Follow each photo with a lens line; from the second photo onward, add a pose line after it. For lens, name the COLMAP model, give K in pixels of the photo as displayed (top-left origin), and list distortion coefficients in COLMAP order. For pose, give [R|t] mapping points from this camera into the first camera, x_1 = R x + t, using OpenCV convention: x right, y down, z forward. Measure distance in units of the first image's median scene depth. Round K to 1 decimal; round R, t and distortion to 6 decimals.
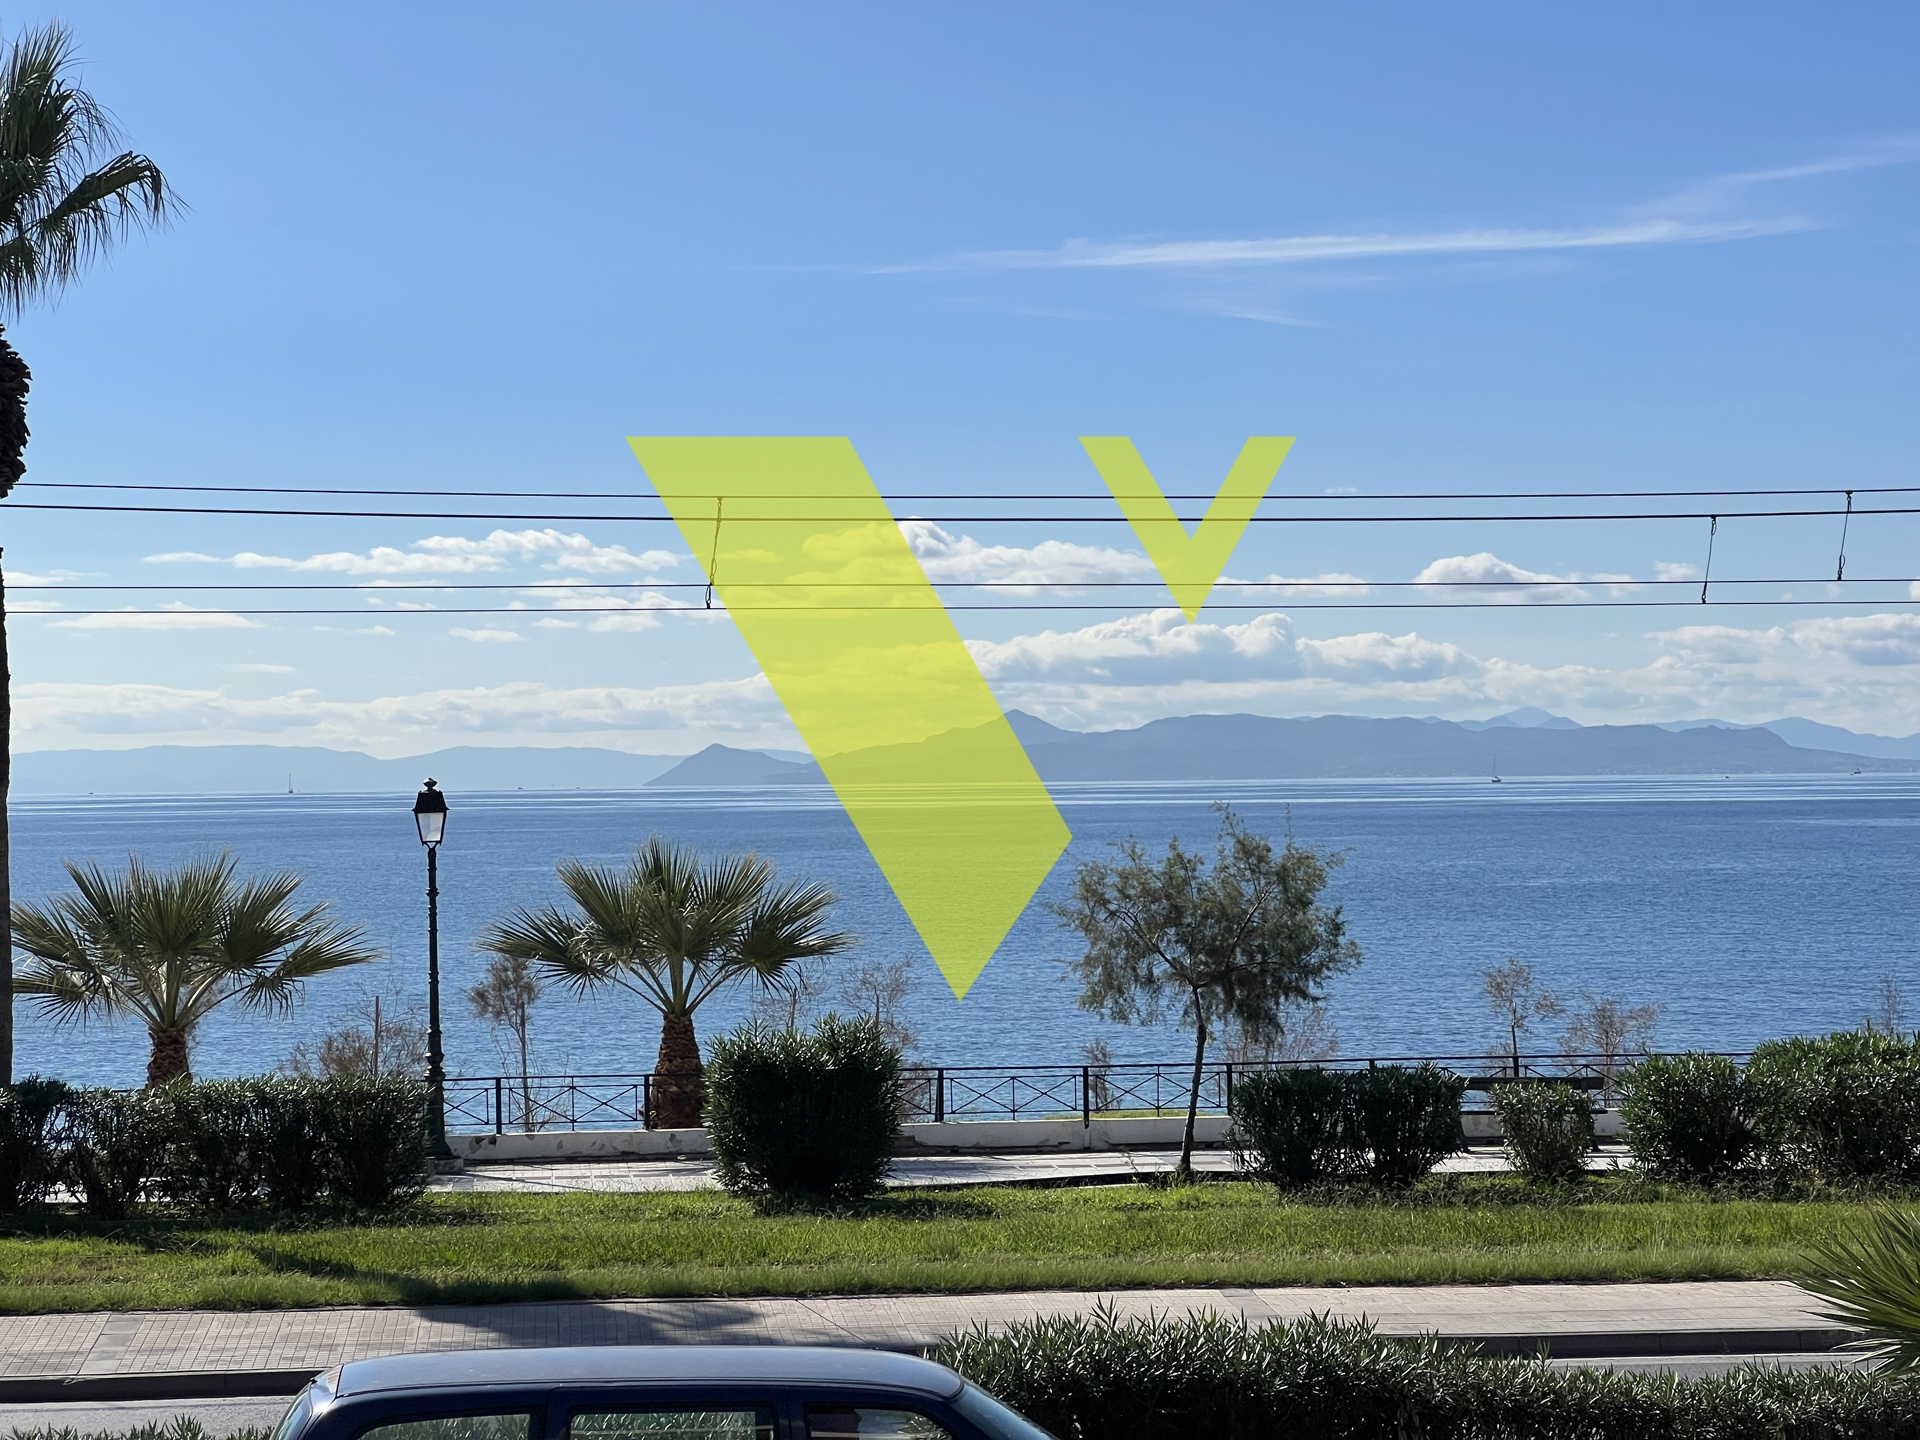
lens RADIAL K [[4270.5, 0, 968.0], [0, 4270.5, 728.1], [0, 0, 1]] dist [0.267136, 0.000000]
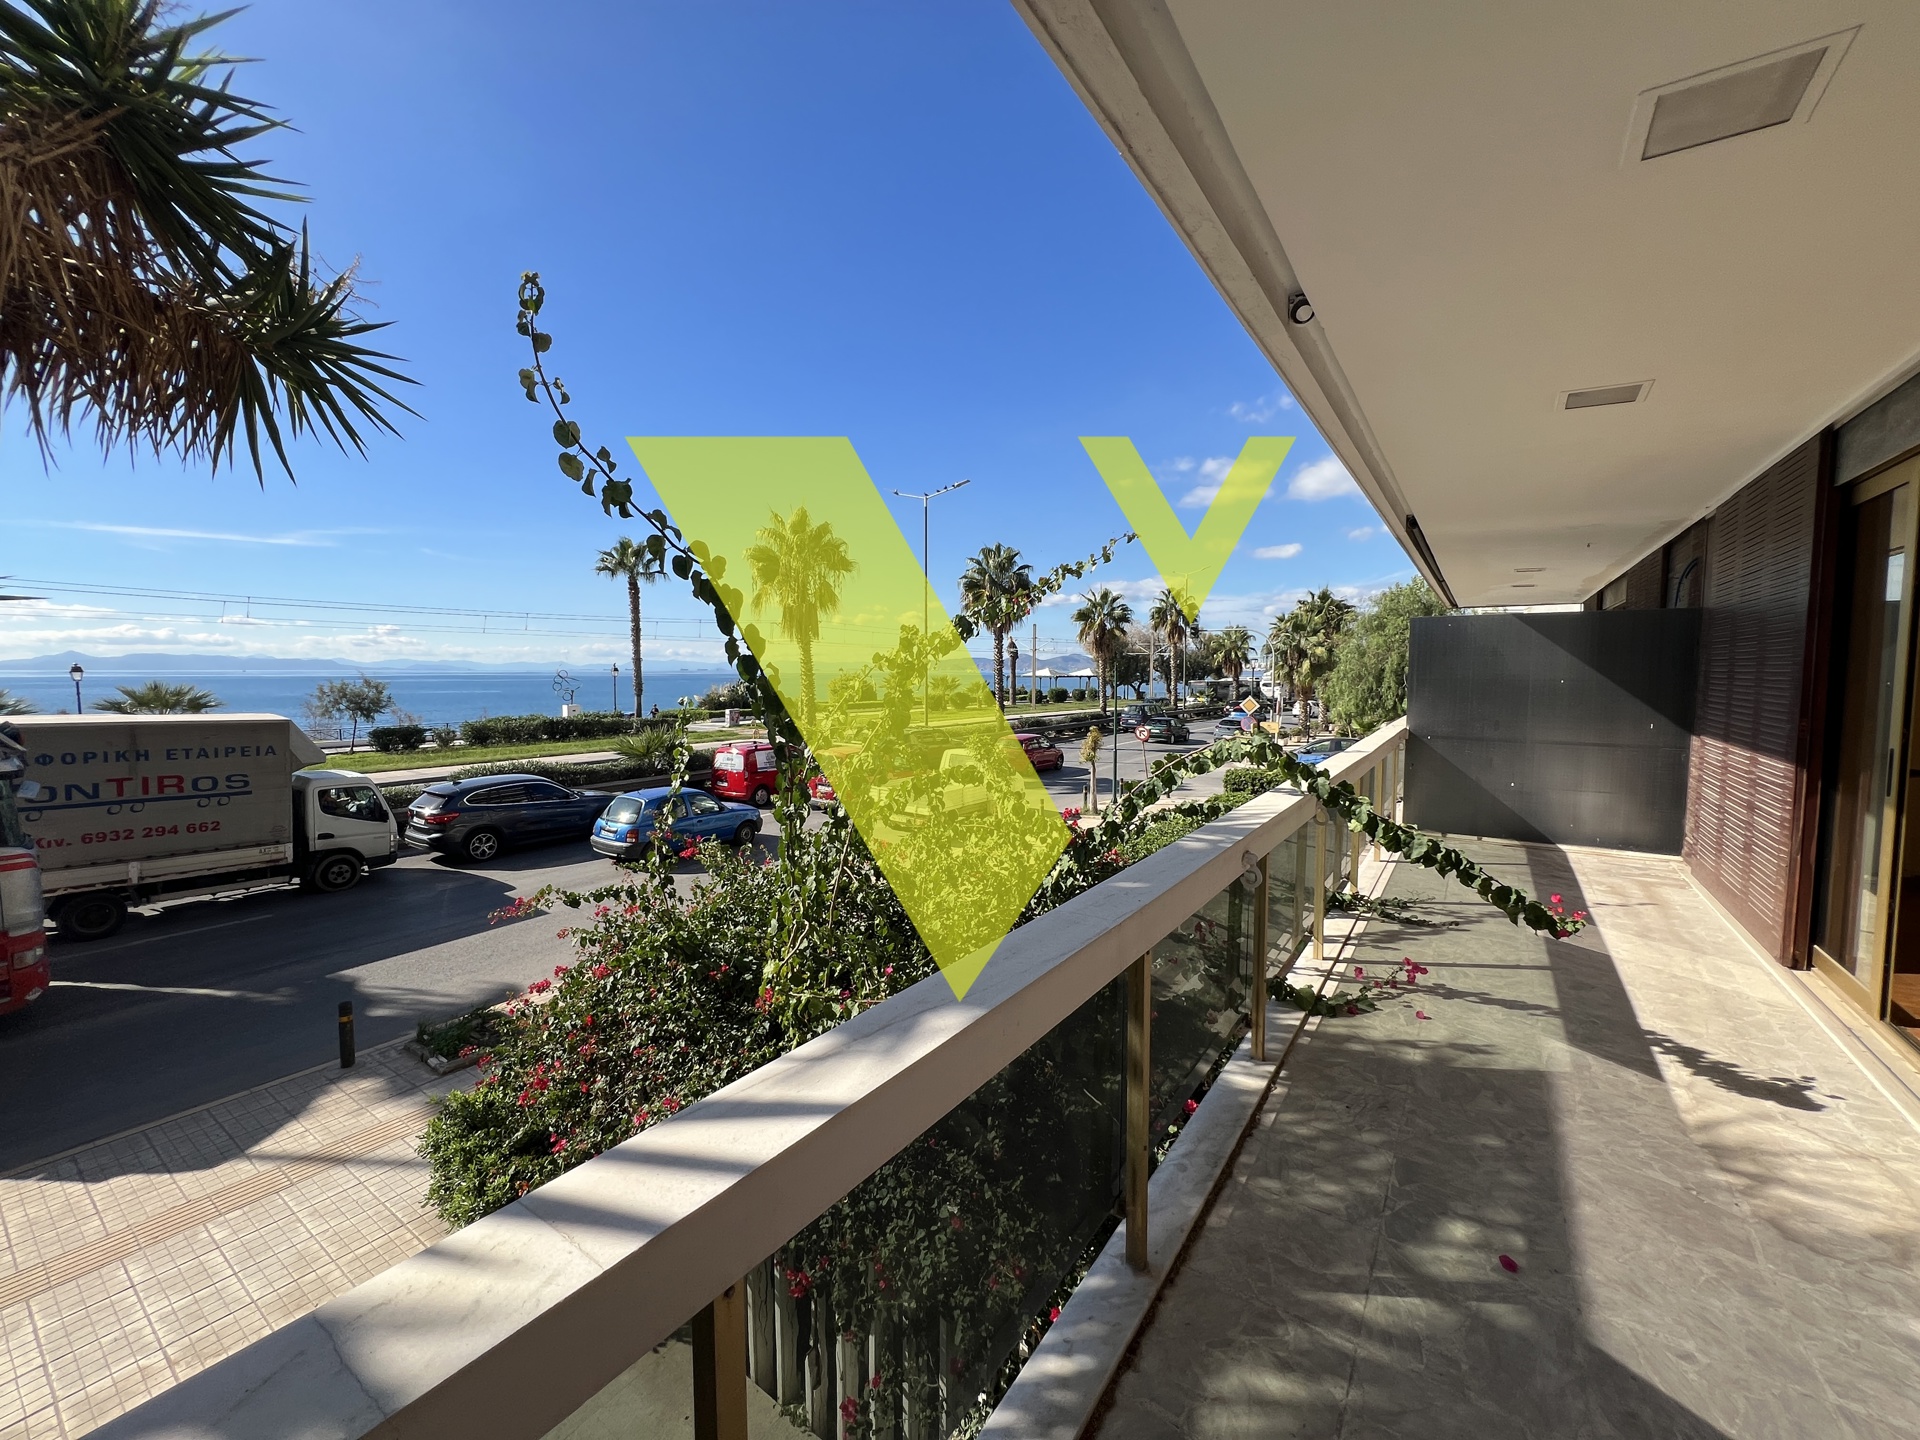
lens RADIAL K [[766.0, 0, 963.2], [0, 766.0, 717.9], [0, 0, 1]] dist [-0.003917, 0.000786]
pose [[0.648874, -0.037504, 0.759971, -0.142604], [-0.015977, 0.997893, 0.062886, 0.005704], [-0.760728, -0.052947, 0.646907, -0.024262]]
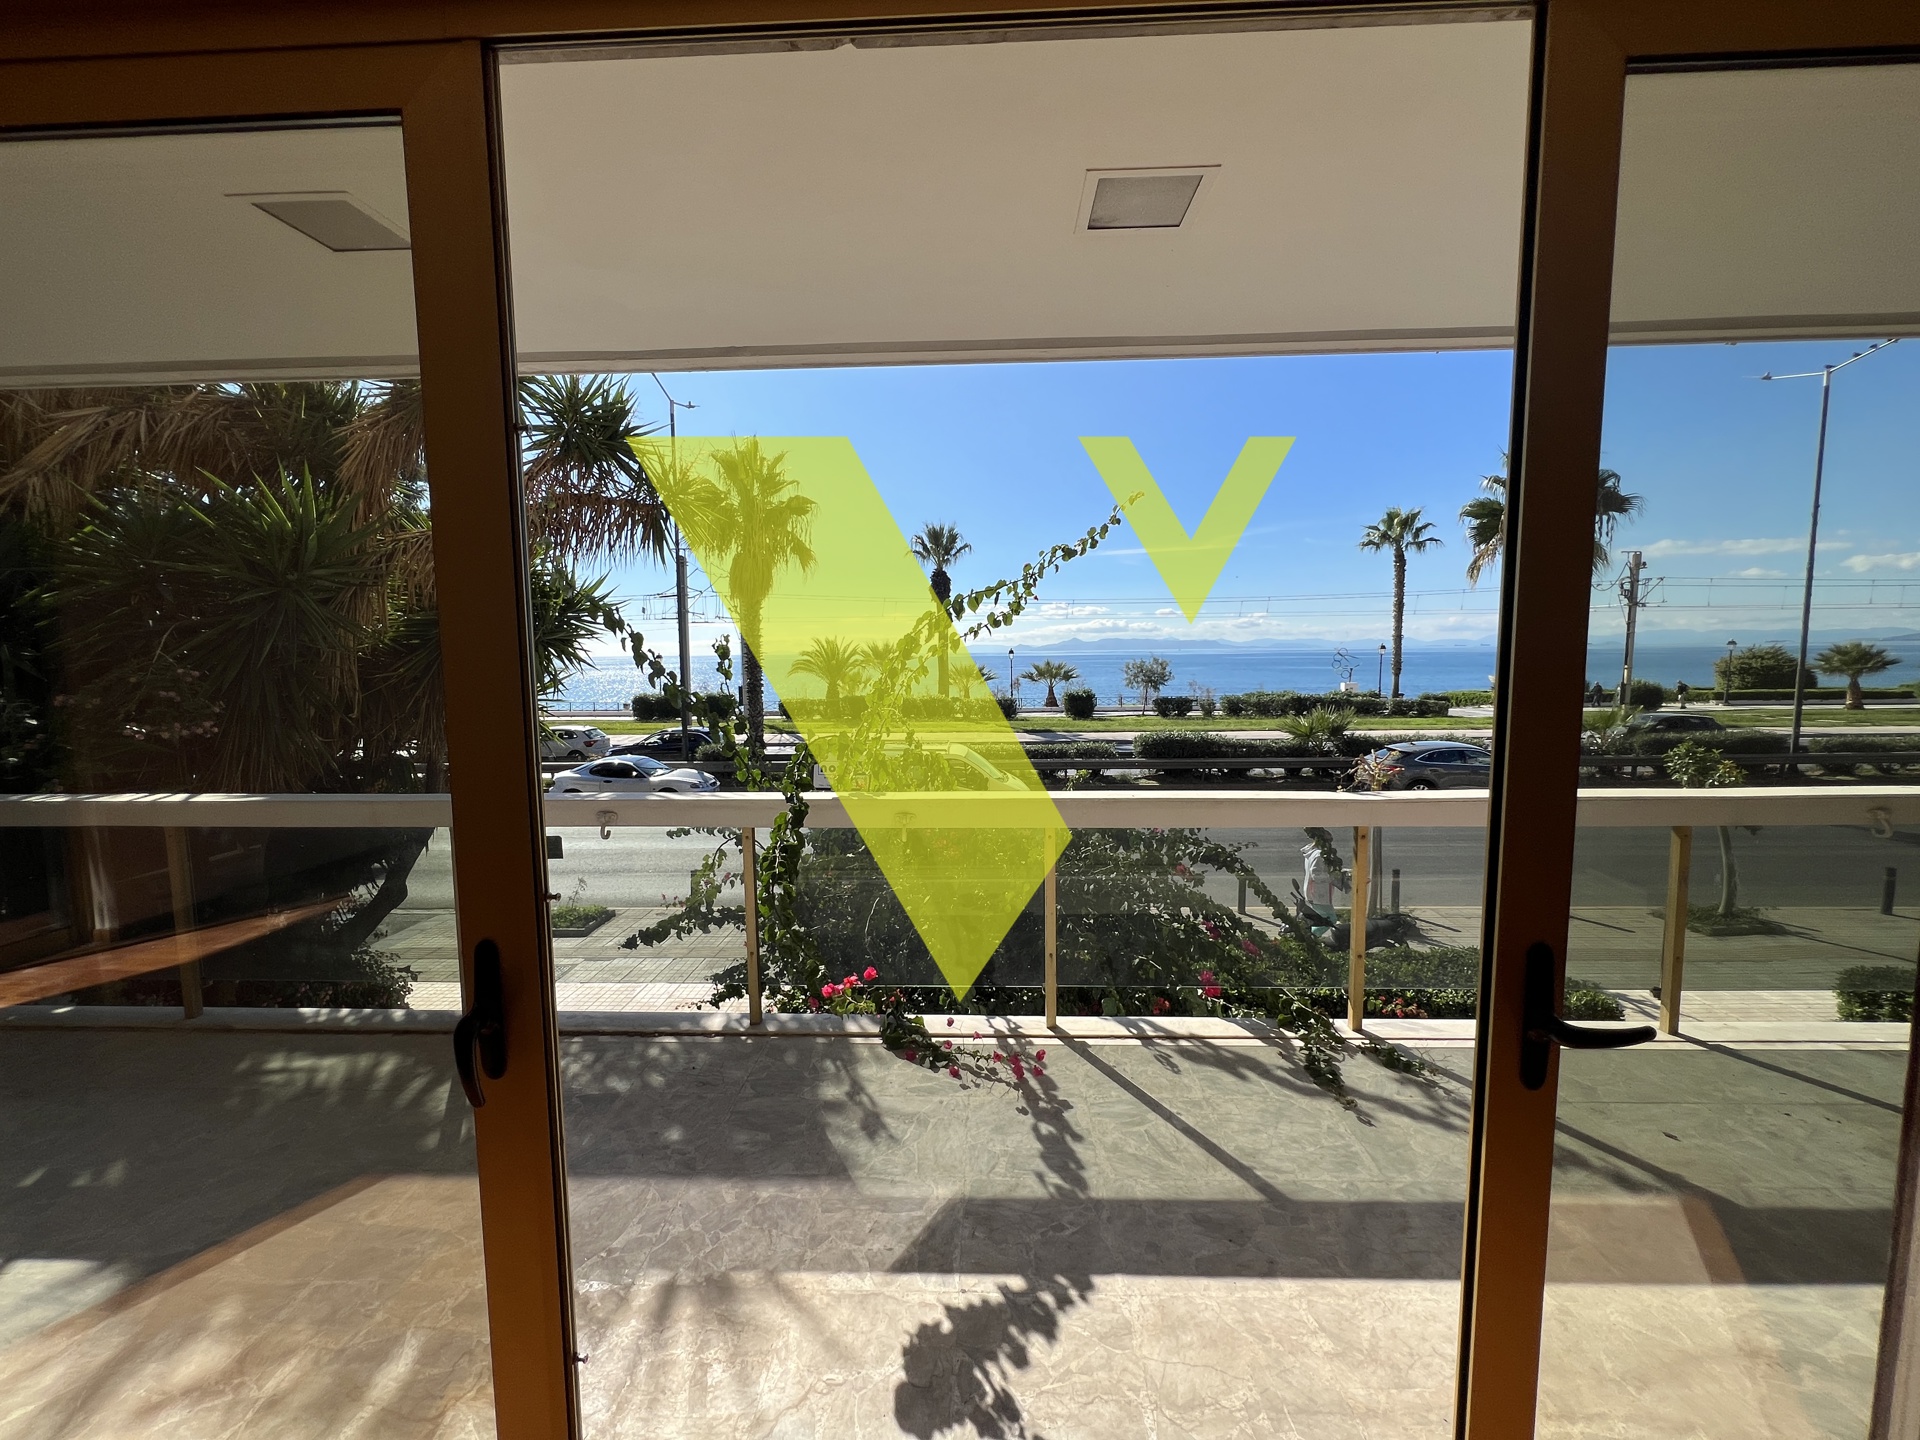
lens RADIAL K [[766.0, 0, 956.6], [0, 766.0, 721.7], [0, 0, 1]] dist [-0.003917, 0.000786]
pose [[0.989526, 0.010471, -0.143977, -0.050543], [0.004675, 0.994519, 0.104455, 0.002662], [0.144282, -0.104034, 0.984053, -0.067661]]
